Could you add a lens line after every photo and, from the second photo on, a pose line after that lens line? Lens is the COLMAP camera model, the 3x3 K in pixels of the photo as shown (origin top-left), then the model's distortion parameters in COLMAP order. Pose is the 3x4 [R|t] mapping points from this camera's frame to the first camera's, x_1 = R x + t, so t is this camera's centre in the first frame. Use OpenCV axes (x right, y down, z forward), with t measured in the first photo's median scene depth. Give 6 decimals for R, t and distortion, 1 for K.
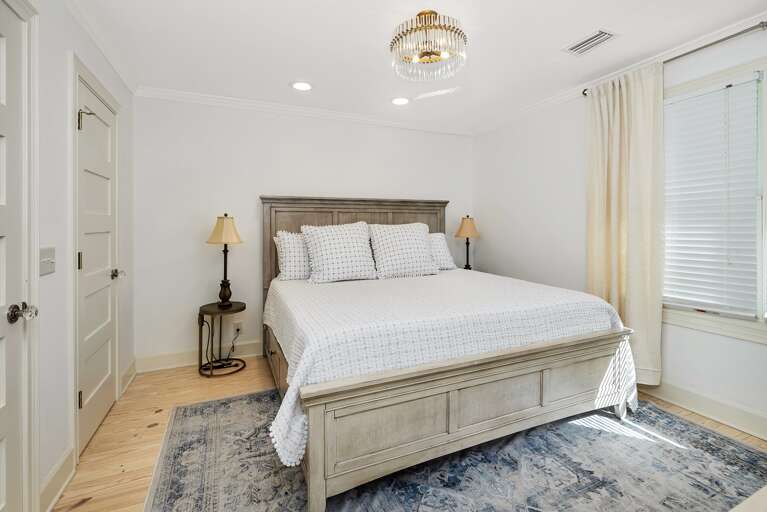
lens RADIAL K [[353.3, 0, 383.7], [0, 353.3, 229.7], [0, 0, 1]] dist [-0.000563, 0.000303]
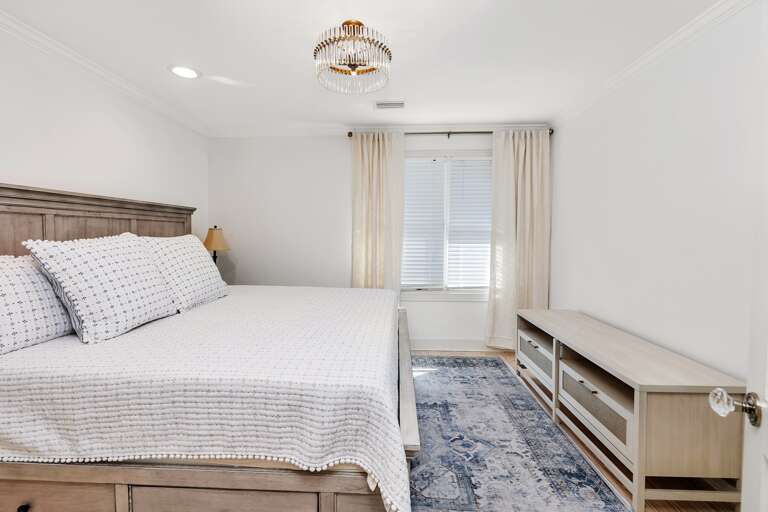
lens RADIAL K [[331.5, 0, 382.4], [0, 331.5, 251.4], [0, 0, 1]] dist [0.002391, -0.000187]
pose [[0.449497, -0.039174, 0.892423, -0.427943], [0.002004, 0.999080, 0.042846, -0.015298], [-0.893280, -0.017470, 0.449162, 0.323813]]
